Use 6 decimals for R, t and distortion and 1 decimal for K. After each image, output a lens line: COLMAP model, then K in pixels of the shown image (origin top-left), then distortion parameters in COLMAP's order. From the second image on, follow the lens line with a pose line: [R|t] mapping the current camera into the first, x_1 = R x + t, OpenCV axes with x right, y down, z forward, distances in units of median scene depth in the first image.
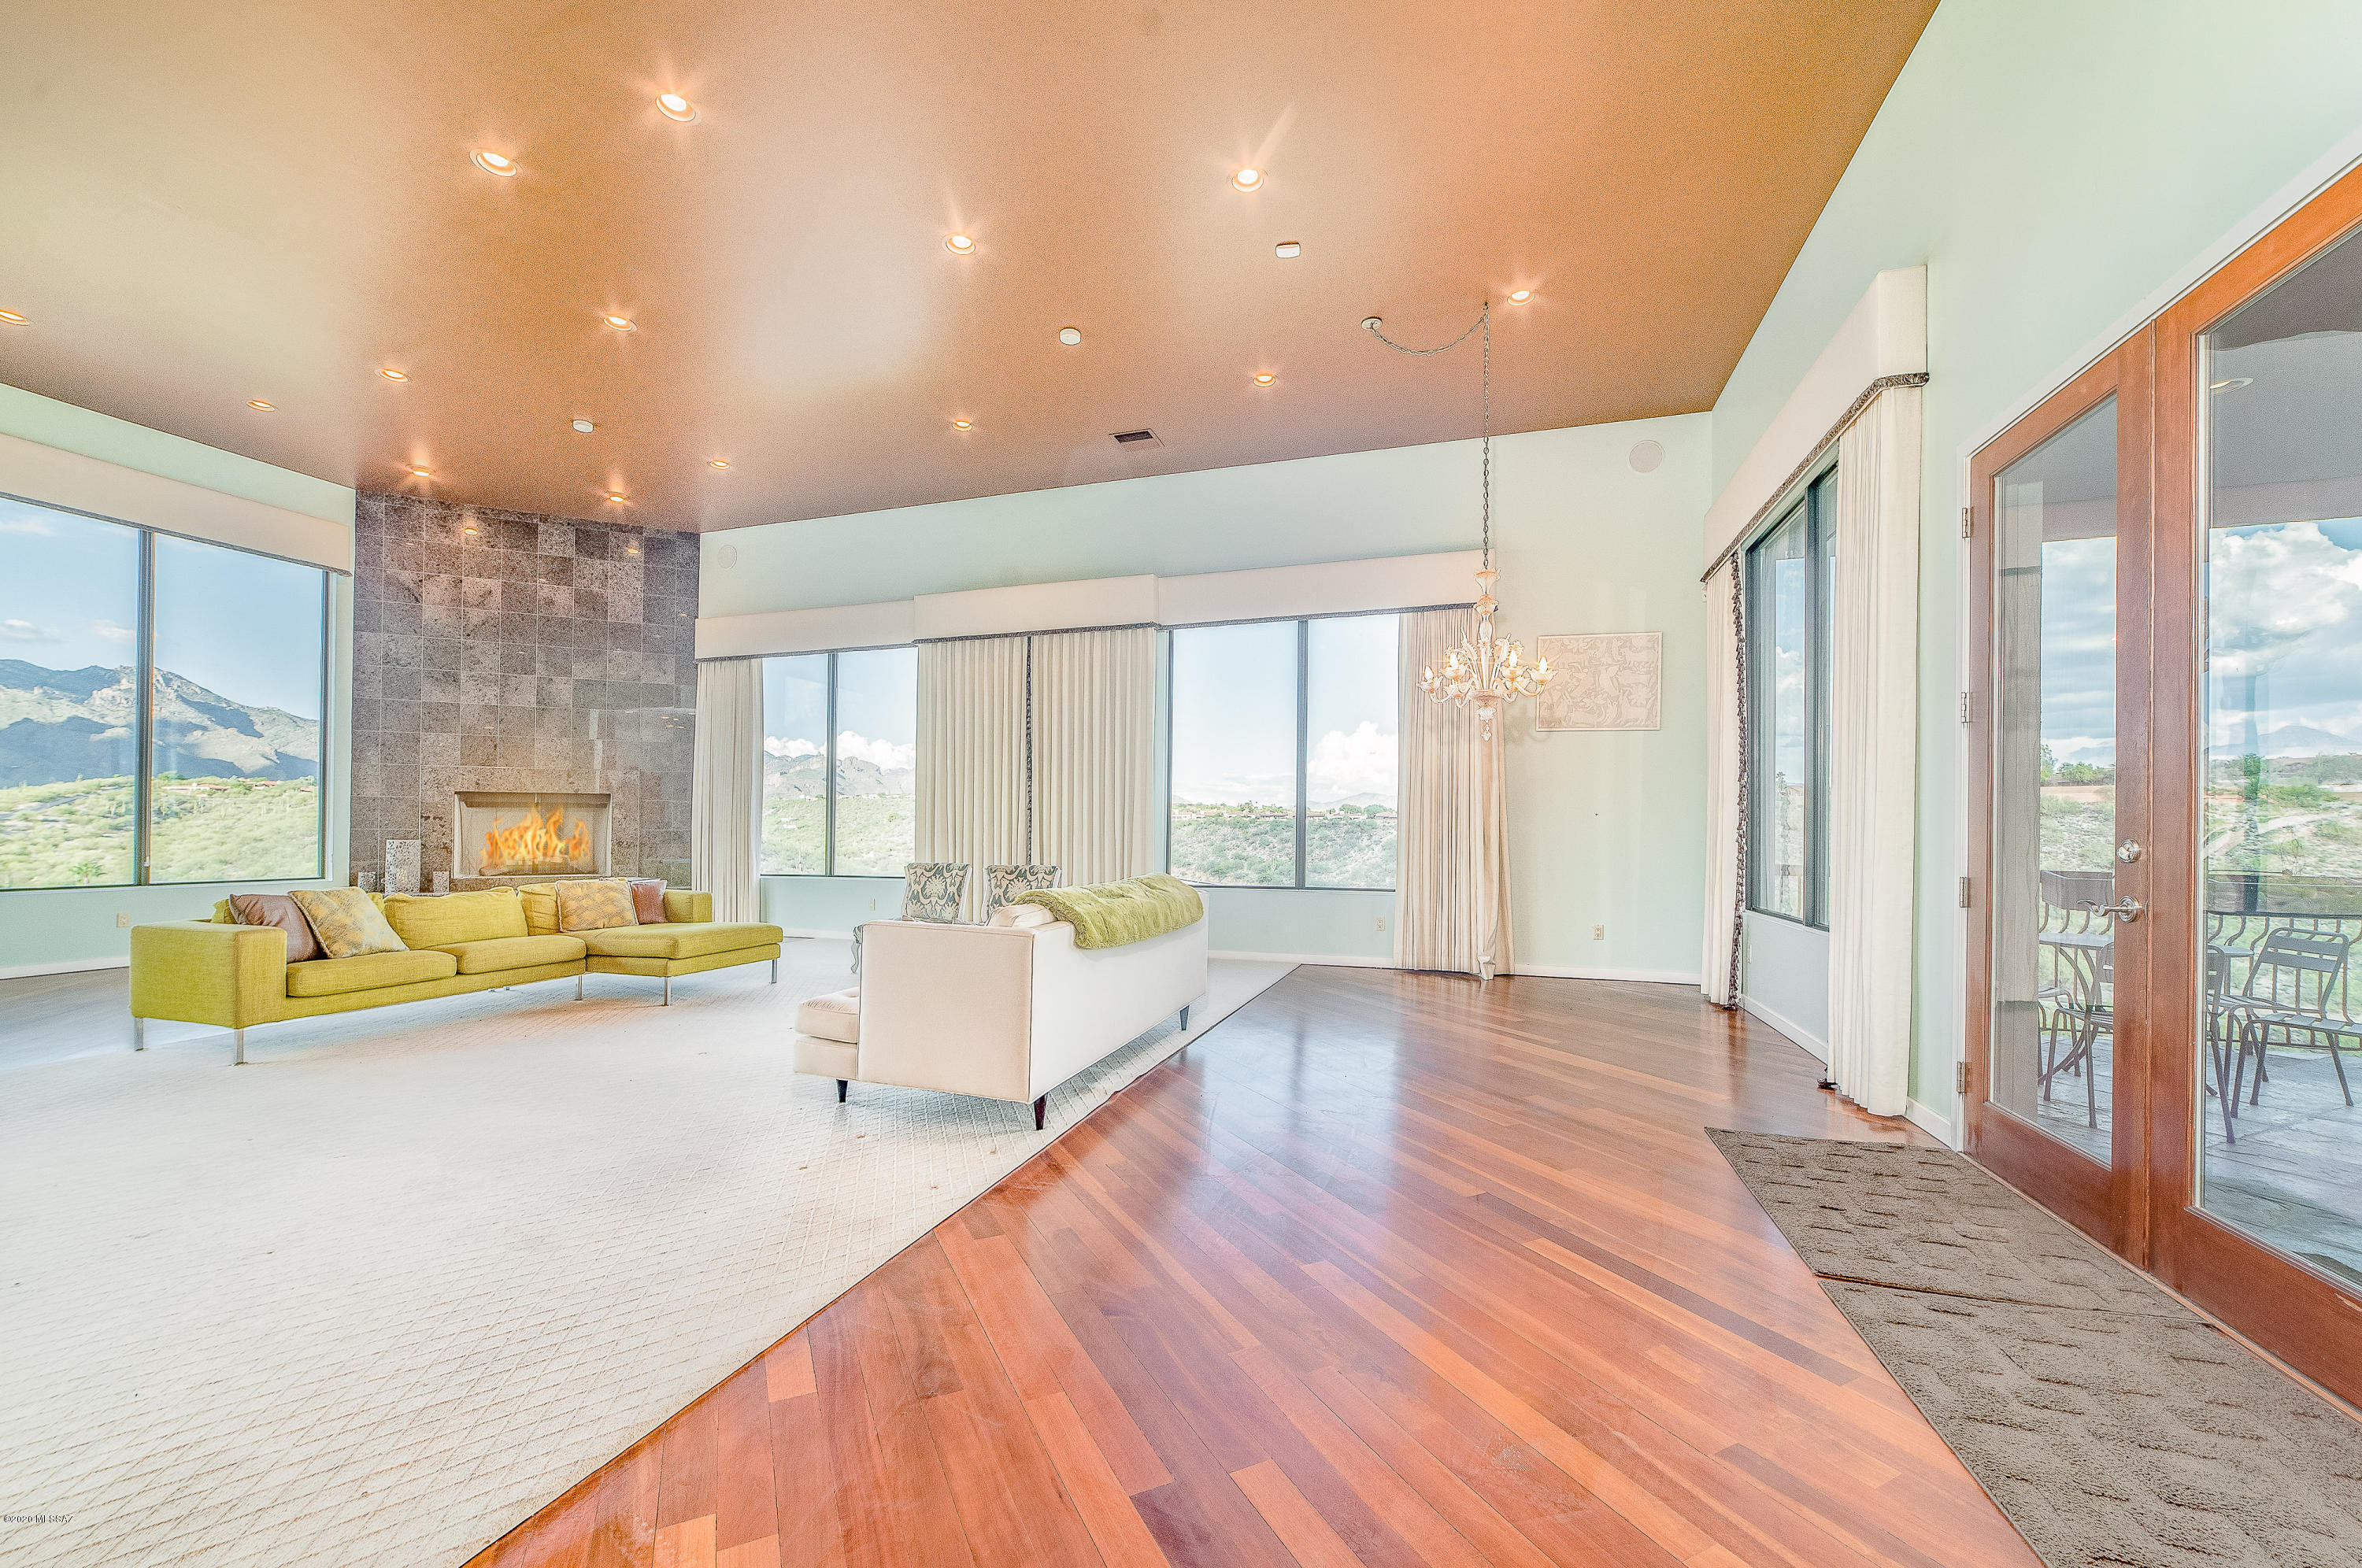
lens RADIAL K [[930.3, 0, 1172.7], [0, 930.3, 826.3], [0, 0, 1]] dist [-0.020528, 0.000211]
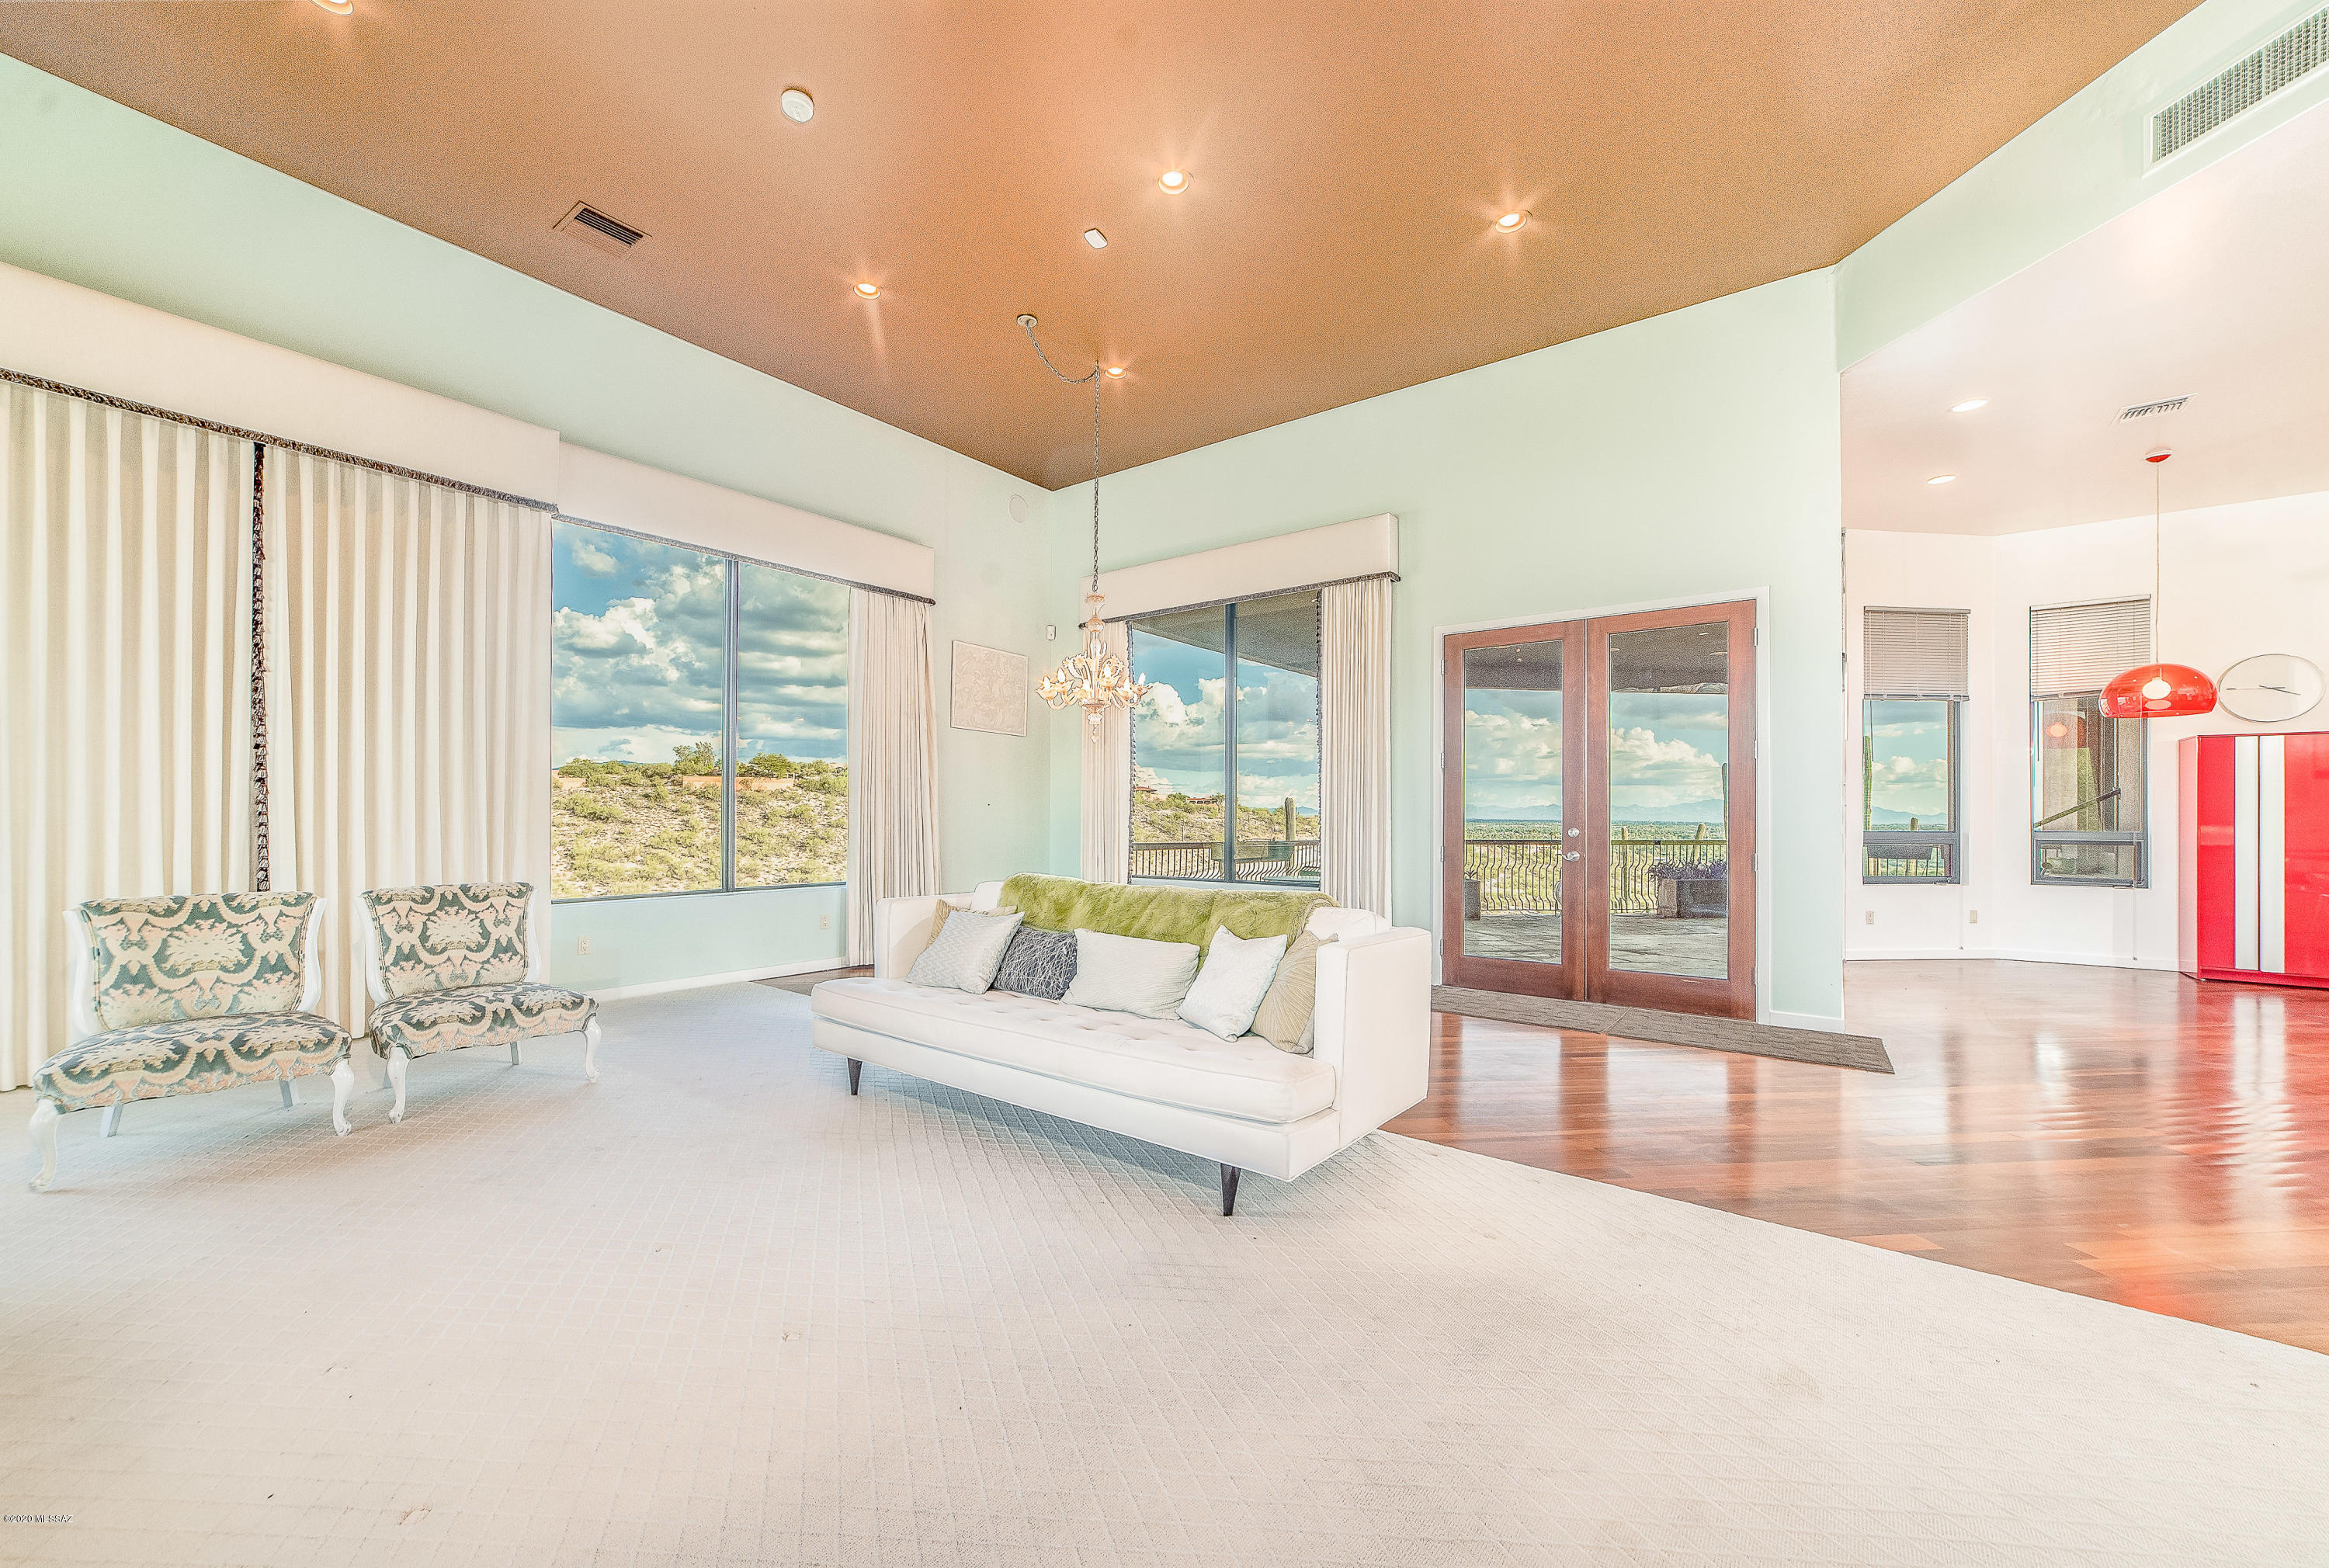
lens RADIAL K [[915.1, 0, 1166.6], [0, 915.1, 820.1], [0, 0, 1]] dist [-0.000576, 0.000032]
pose [[0.327954, -0.006551, 0.944671, -0.470290], [-0.009439, 0.999903, 0.010211, -0.006542], [-0.944647, -0.012266, 0.327860, 0.359039]]
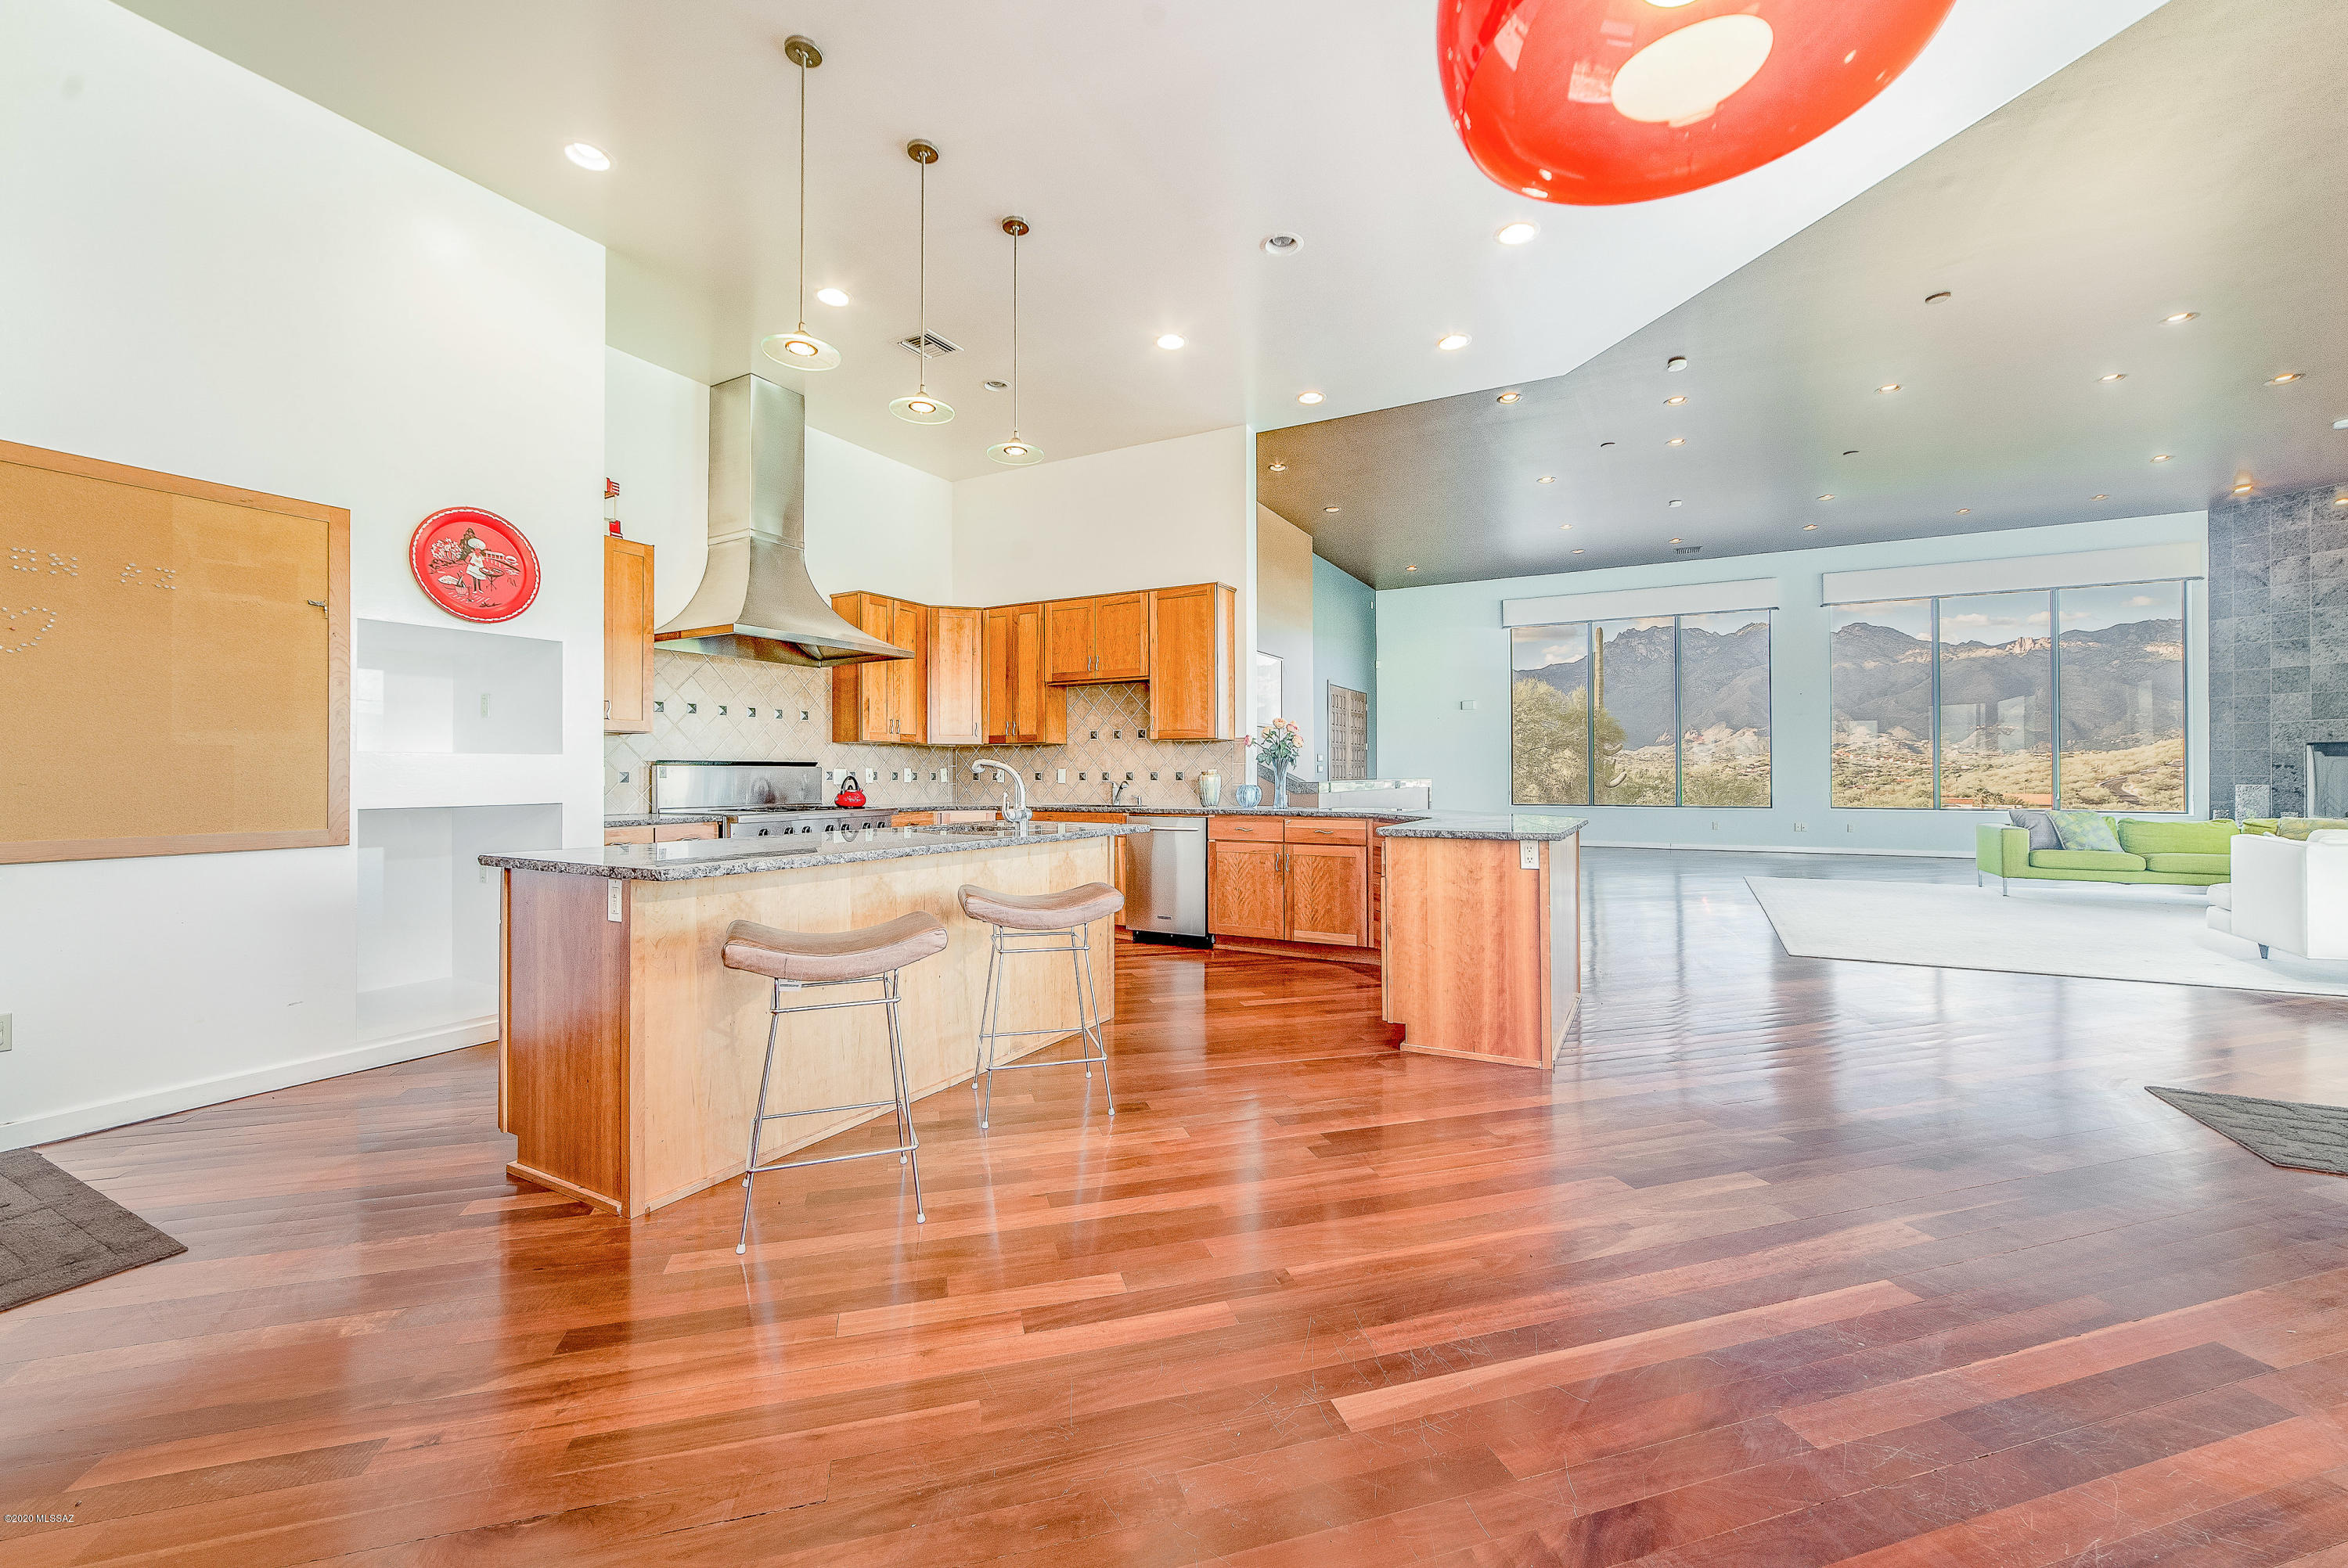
lens RADIAL K [[927.1, 0, 1183.1], [0, 927.1, 772.8], [0, 0, 1]] dist [-0.002128, 0.000619]
pose [[-0.165722, -0.005343, -0.986158, 0.636975], [0.005107, 0.999967, -0.006276, -0.000148], [0.986159, -0.006077, -0.165690, -0.207277]]
